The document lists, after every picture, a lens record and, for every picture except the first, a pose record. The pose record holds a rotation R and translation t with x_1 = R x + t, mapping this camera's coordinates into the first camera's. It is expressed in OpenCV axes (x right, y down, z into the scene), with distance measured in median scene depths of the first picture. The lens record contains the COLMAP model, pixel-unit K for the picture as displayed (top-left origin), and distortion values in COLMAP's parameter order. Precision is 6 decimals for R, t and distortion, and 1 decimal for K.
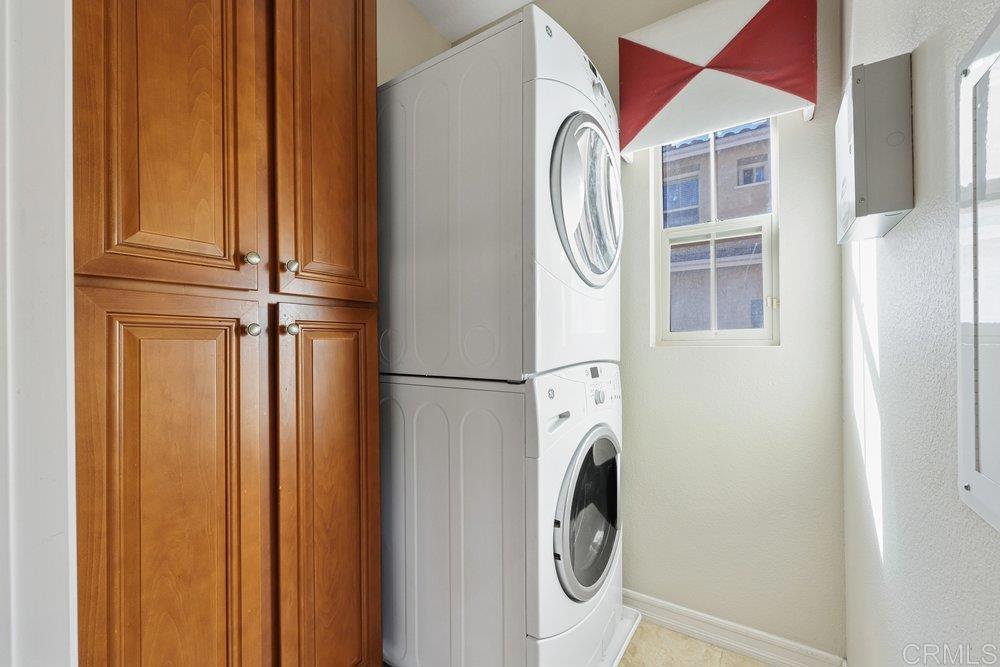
lens RADIAL K [[420.5, 0, 499.8], [0, 420.5, 337.2], [0, 0, 1]] dist [0.001406, -0.000069]
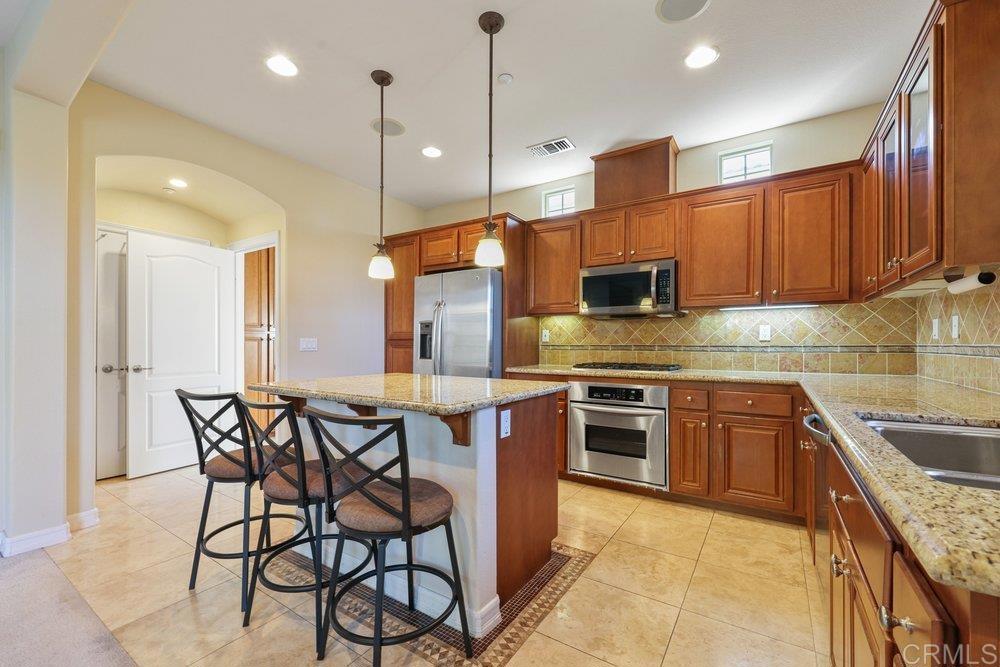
lens RADIAL K [[420.5, 0, 503.9], [0, 420.5, 339.9], [0, 0, 1]] dist [0.001406, -0.000069]
pose [[0.999971, 0.005340, 0.005504, 2.105563], [-0.005331, 0.999984, -0.001618, -0.017997], [-0.005513, 0.001589, 0.999984, -3.783427]]
